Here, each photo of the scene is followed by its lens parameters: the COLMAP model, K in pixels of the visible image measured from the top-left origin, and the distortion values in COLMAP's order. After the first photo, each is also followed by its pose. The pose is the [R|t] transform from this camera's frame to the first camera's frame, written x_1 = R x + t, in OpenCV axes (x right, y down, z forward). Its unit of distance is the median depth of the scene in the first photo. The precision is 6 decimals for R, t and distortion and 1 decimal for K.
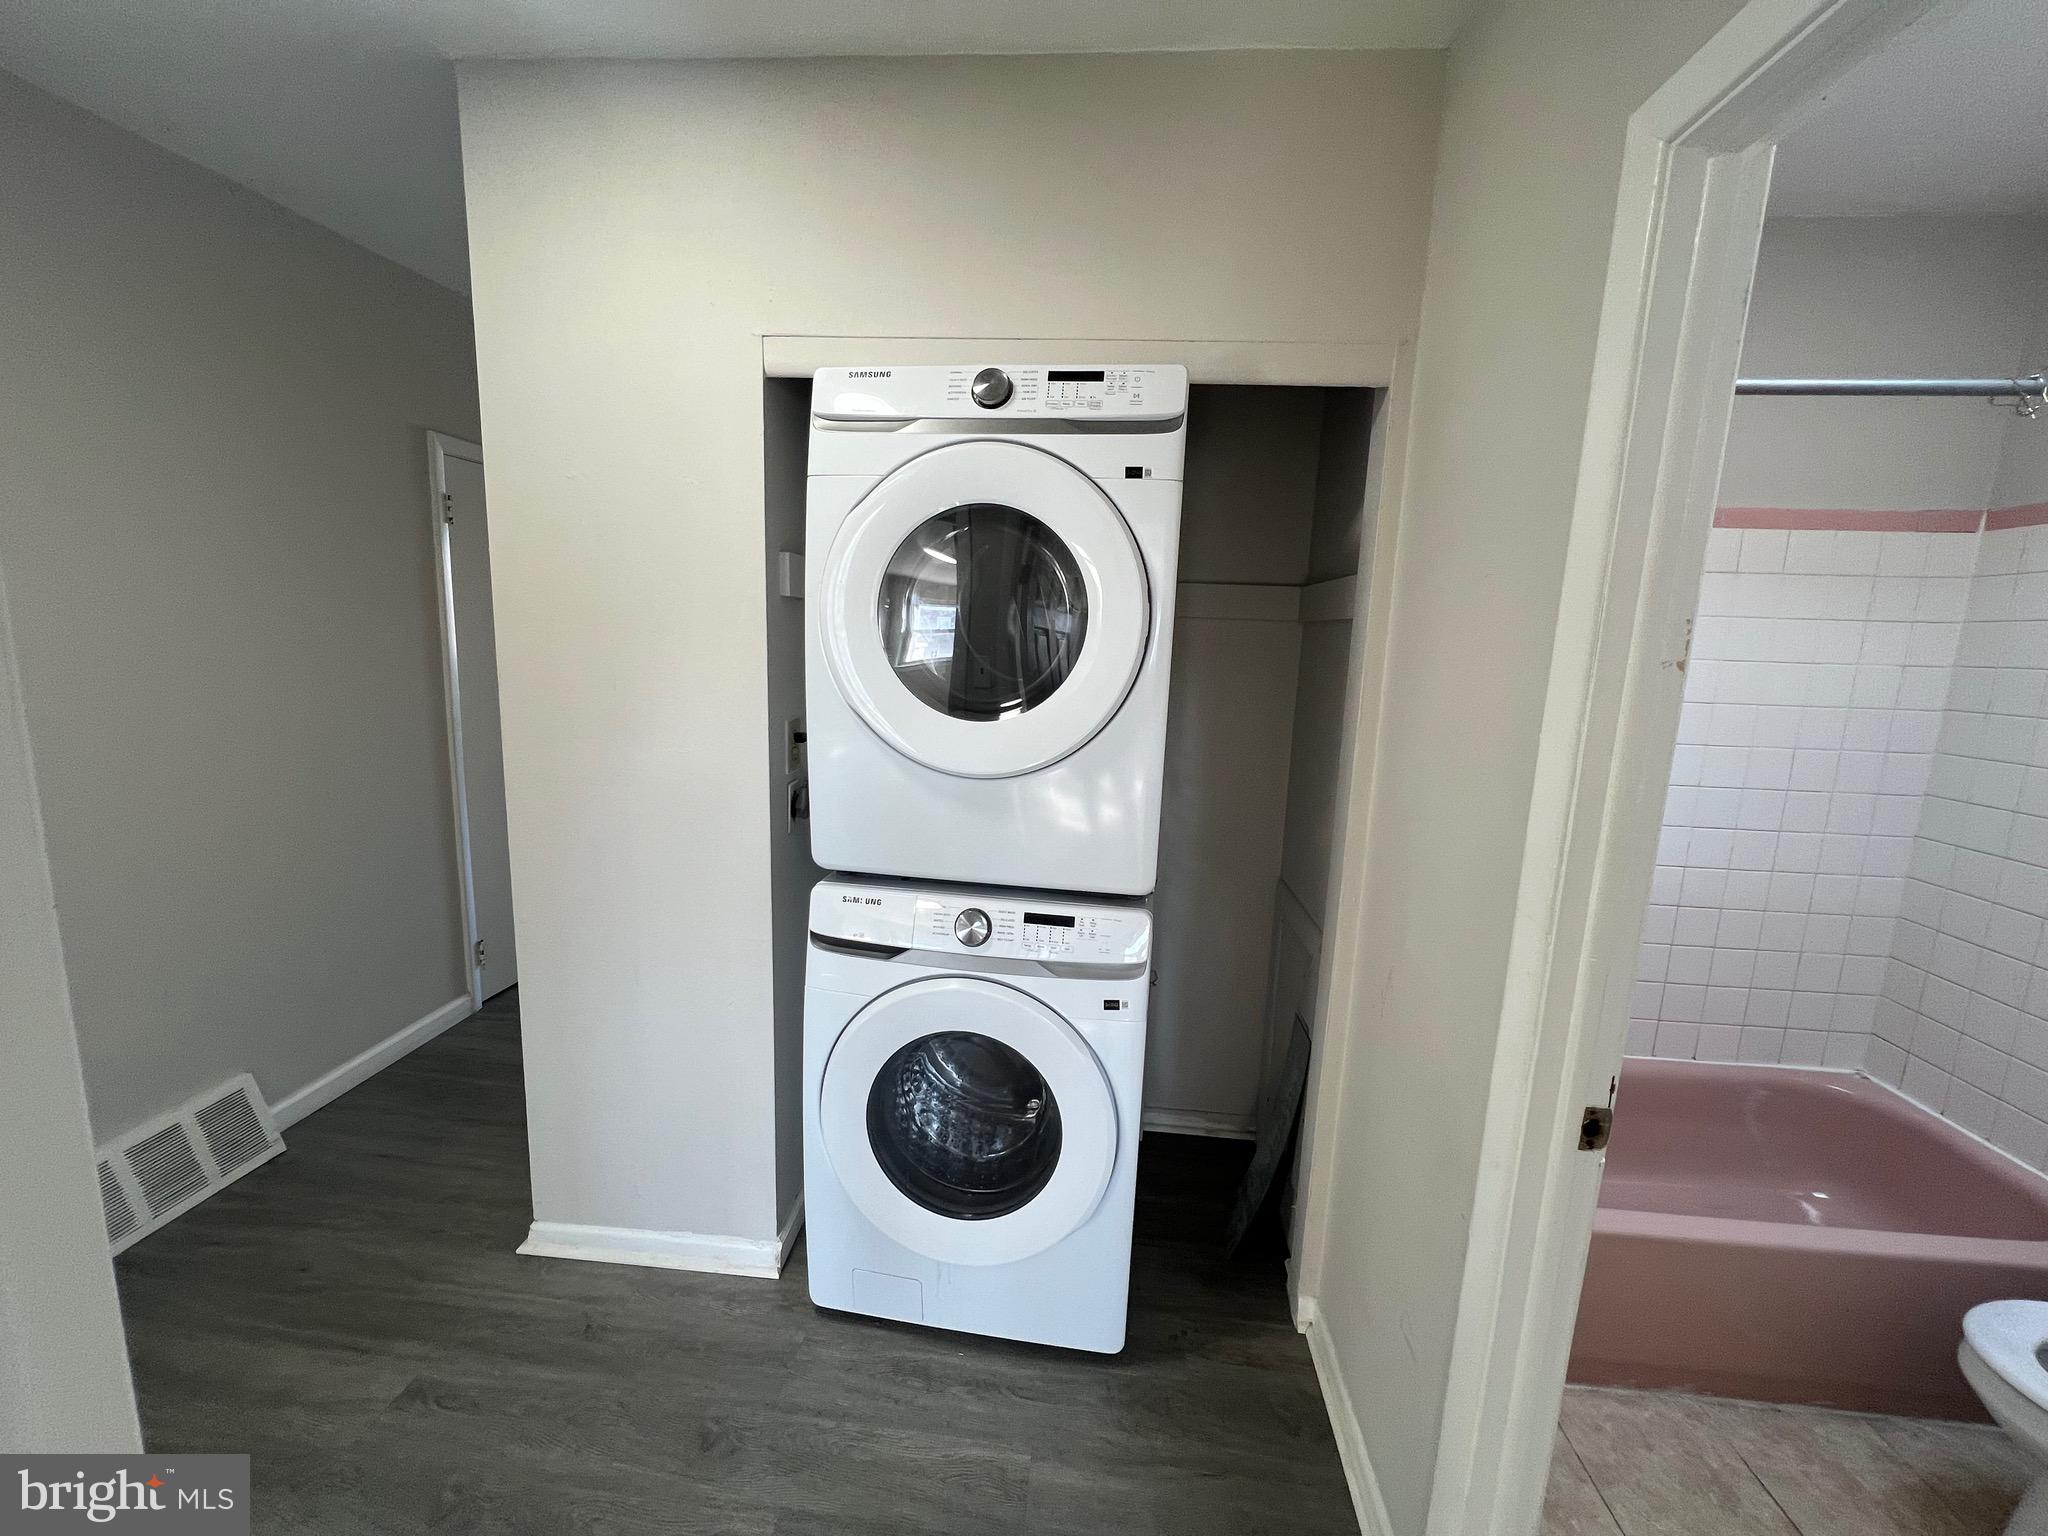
lens RADIAL K [[820.5, 0, 1024.6], [0, 820.5, 769.1], [0, 0, 1]] dist [-0.000973, 0.000003]
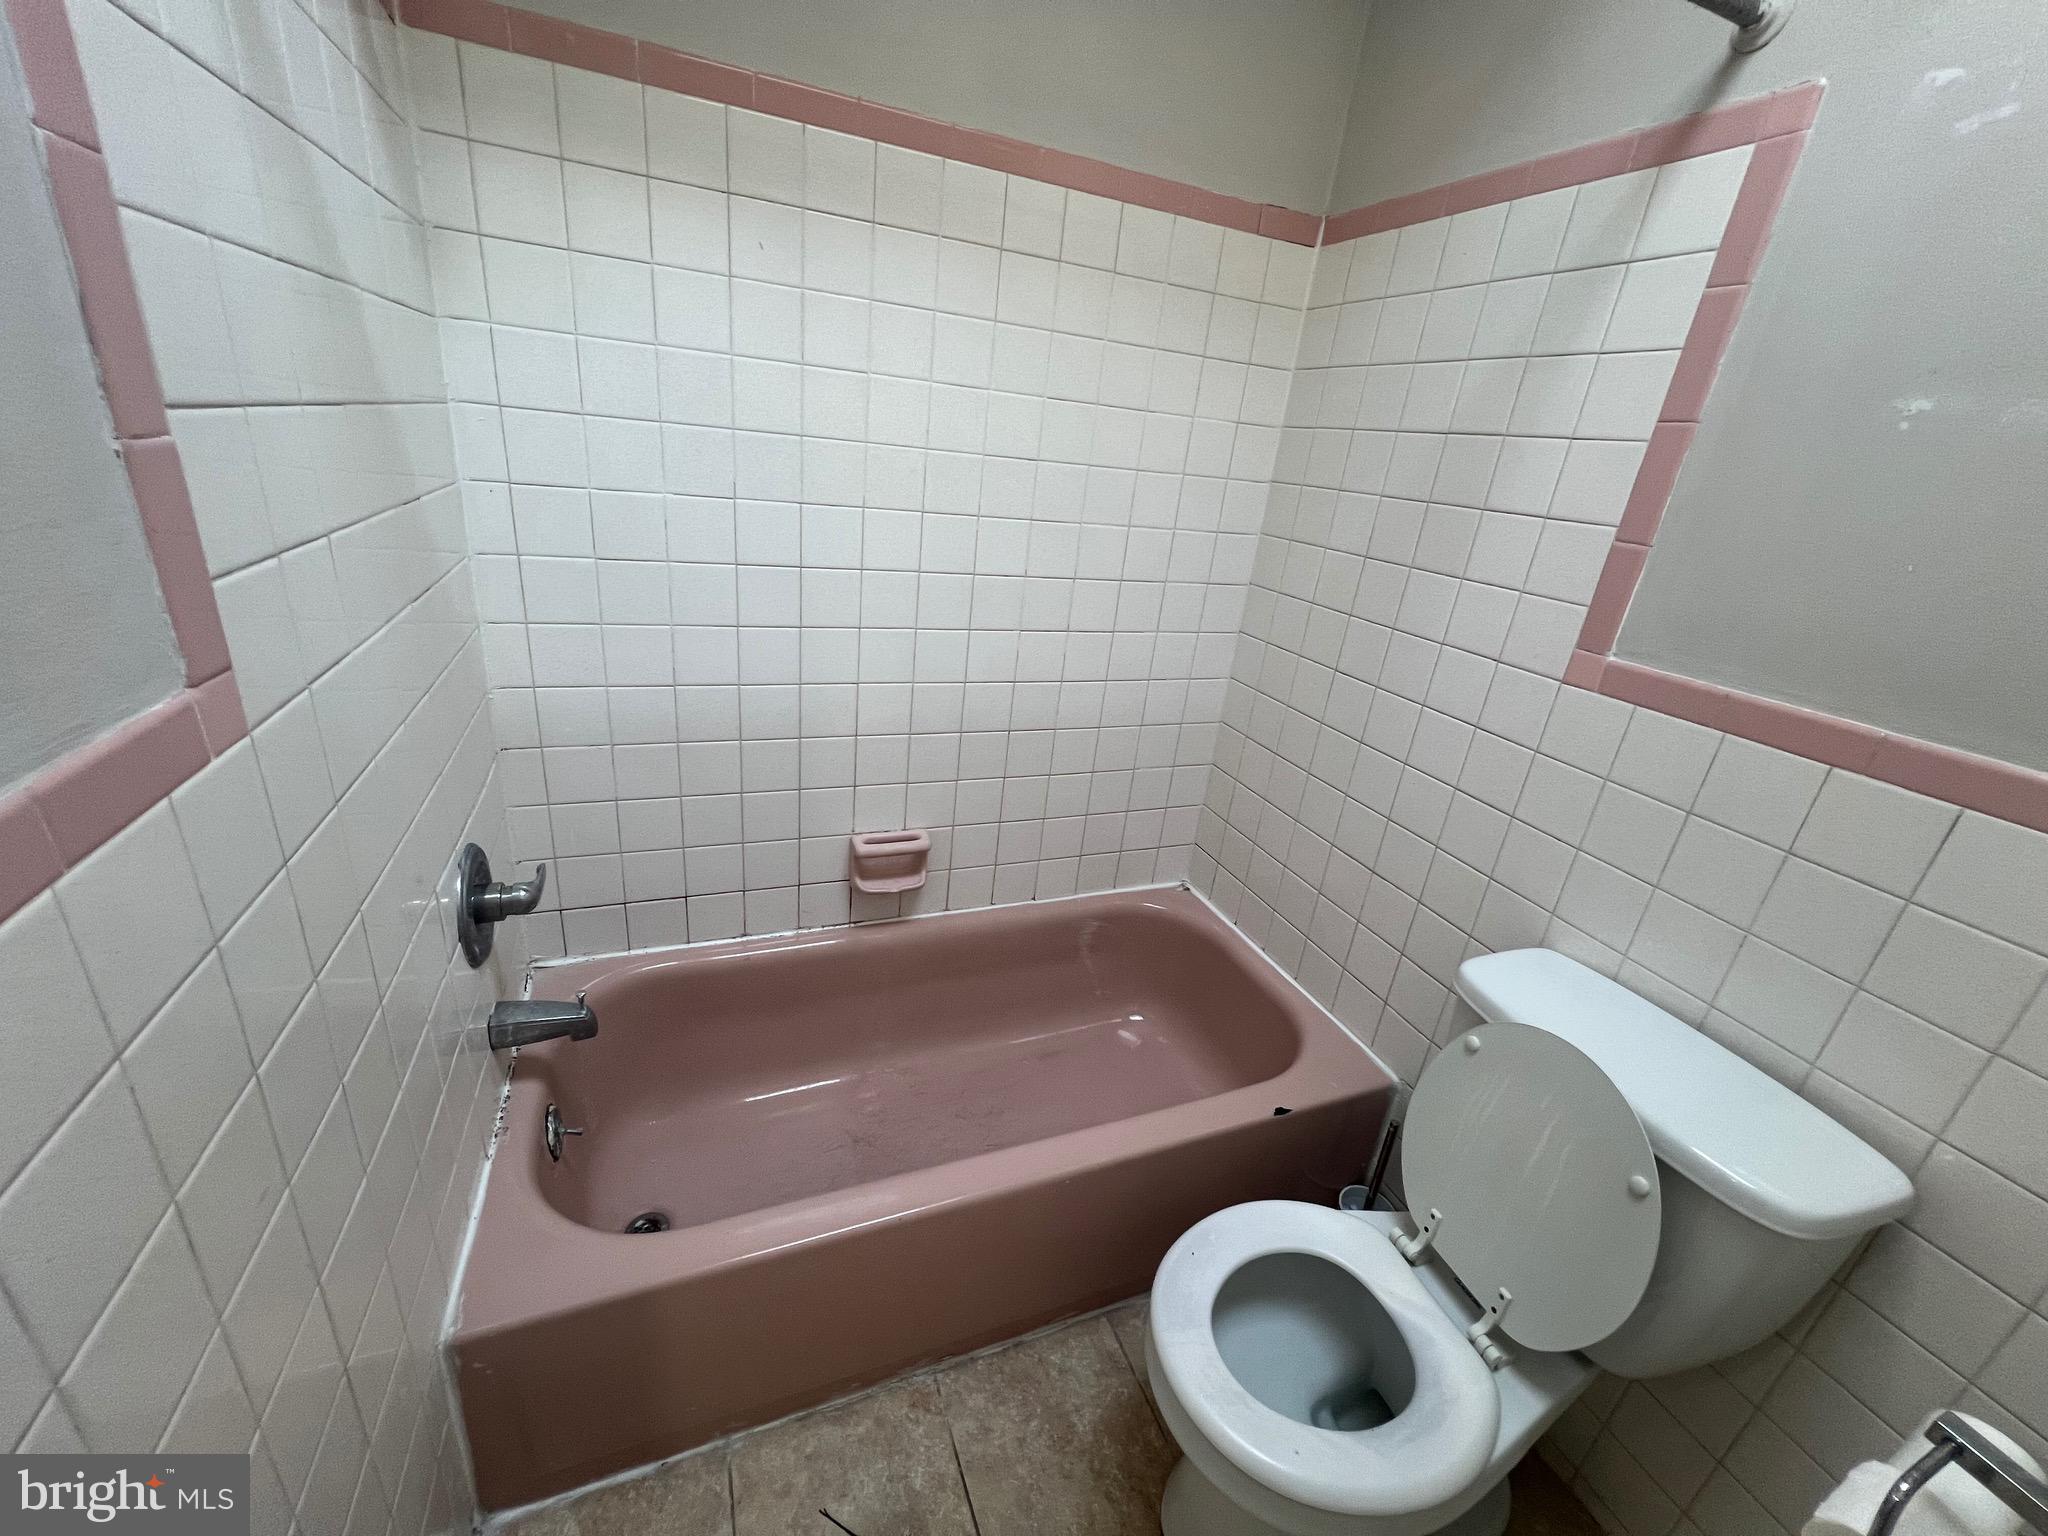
lens RADIAL K [[814.0, 0, 1025.1], [0, 814.0, 765.8], [0, 0, 1]] dist [-0.002138, 0.000436]
pose [[0.890081, -0.111383, 0.441984, 0.498443], [-0.000288, 0.969545, 0.244913, 0.007155], [-0.455802, -0.218119, 0.862942, 0.329562]]
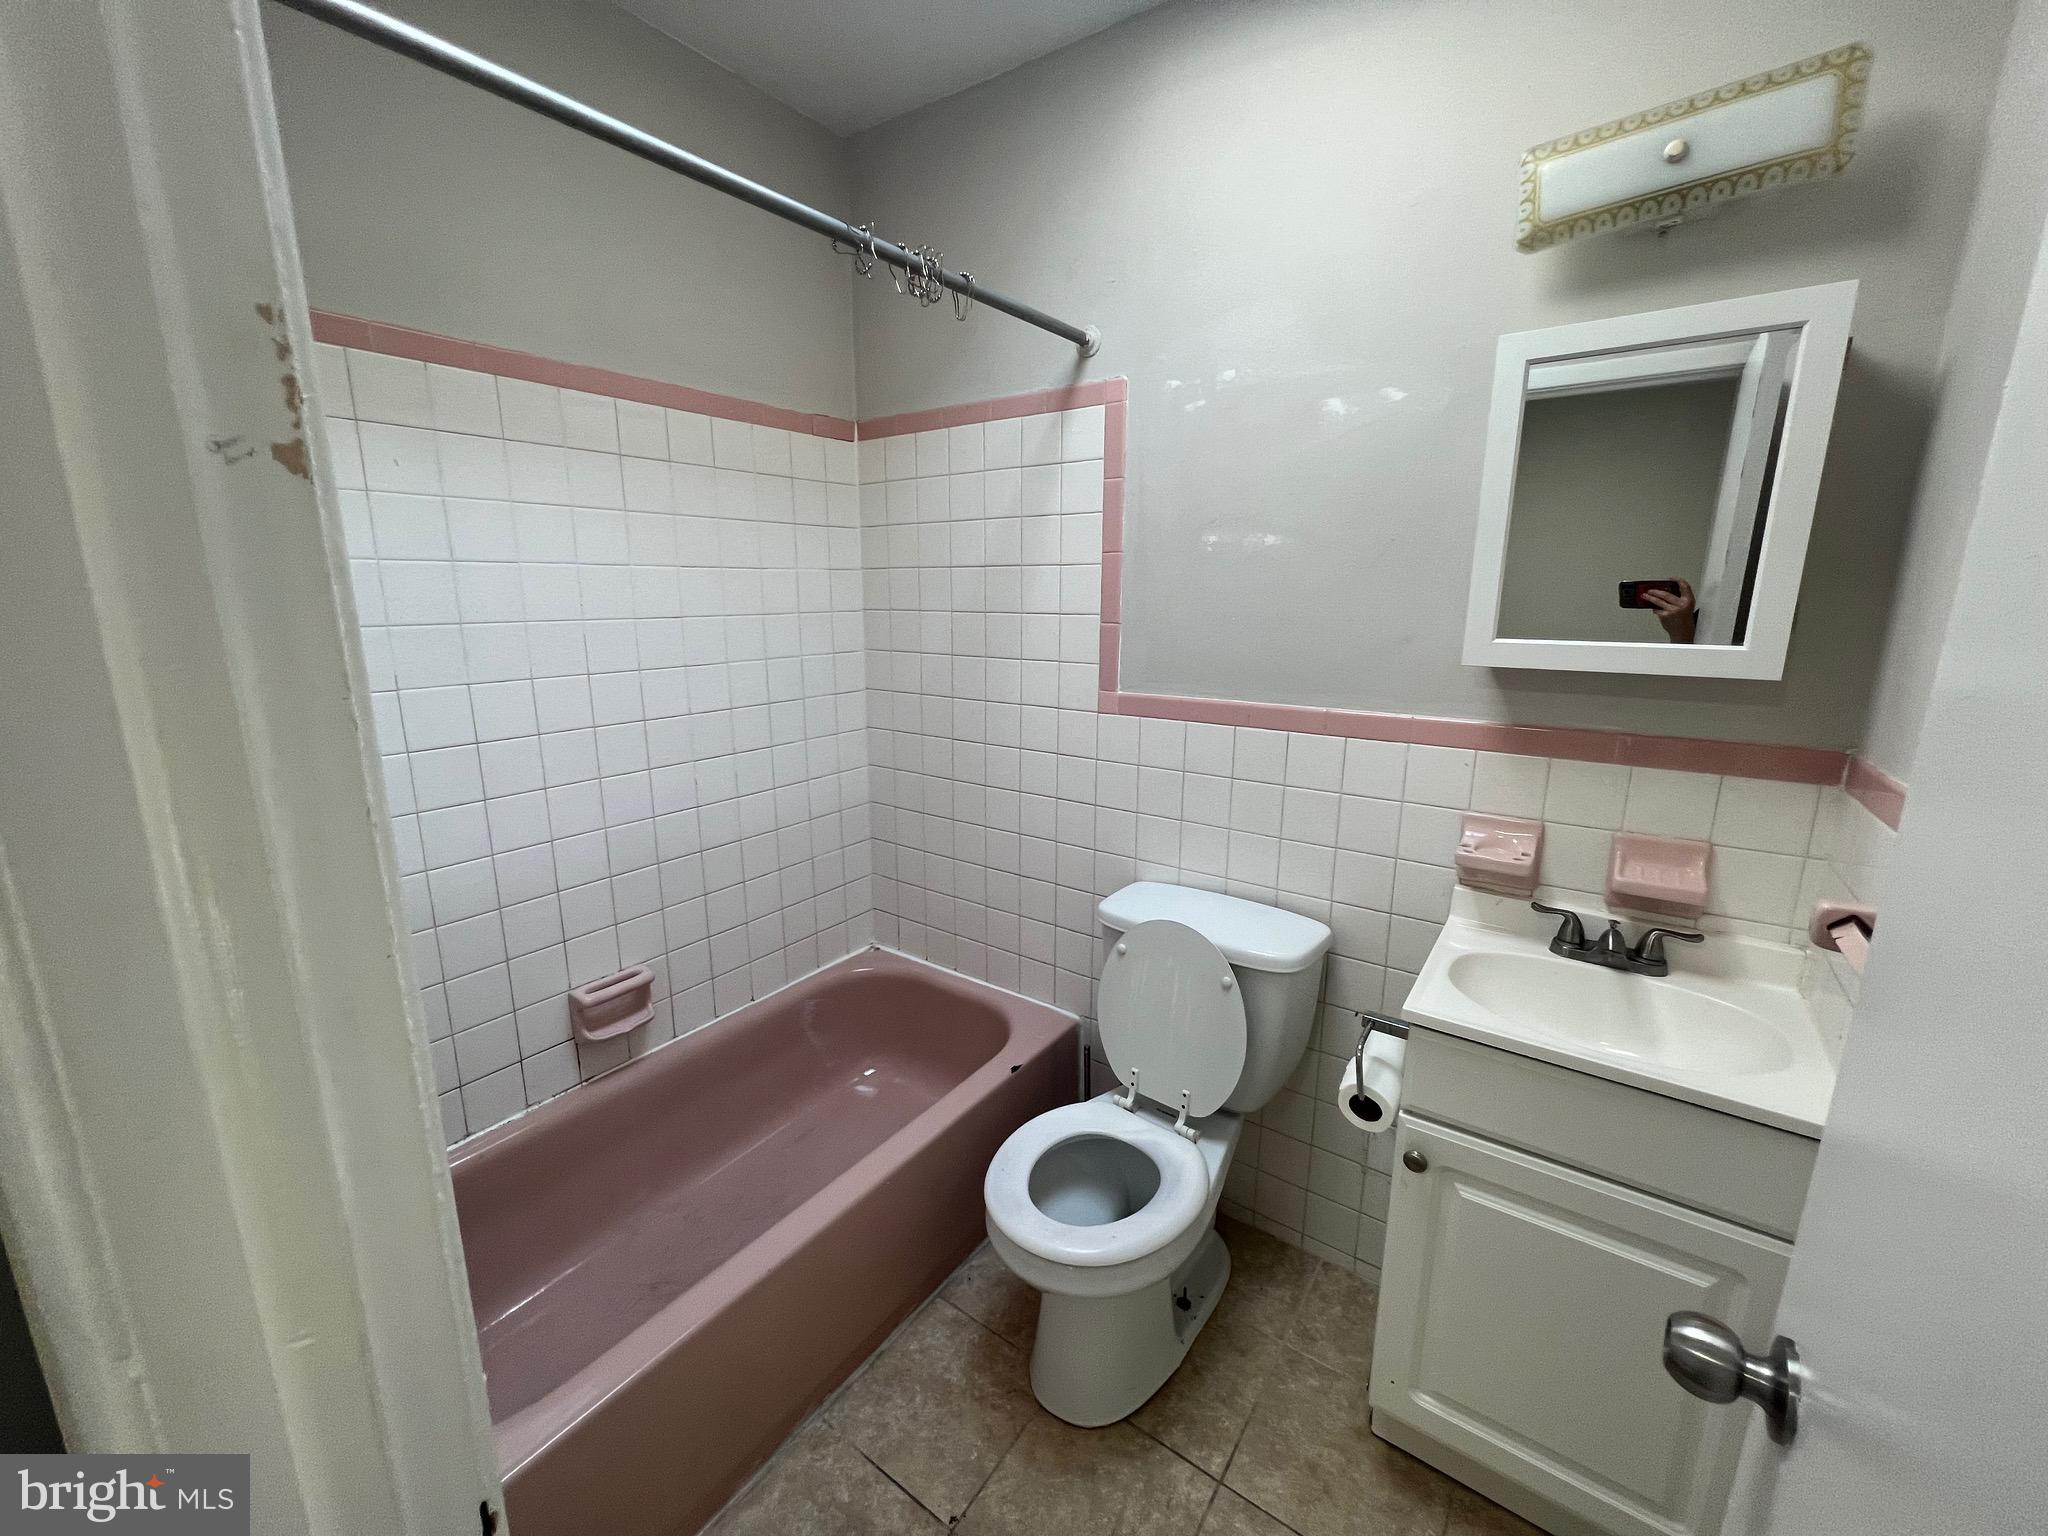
lens RADIAL K [[814.0, 0, 1025.1], [0, 814.0, 765.8], [0, 0, 1]] dist [-0.002138, 0.000436]
pose [[0.509241, -0.213373, 0.833754, 0.289154], [0.154409, 0.975711, 0.155392, -0.004665], [-0.846659, 0.049607, 0.529819, 0.259012]]
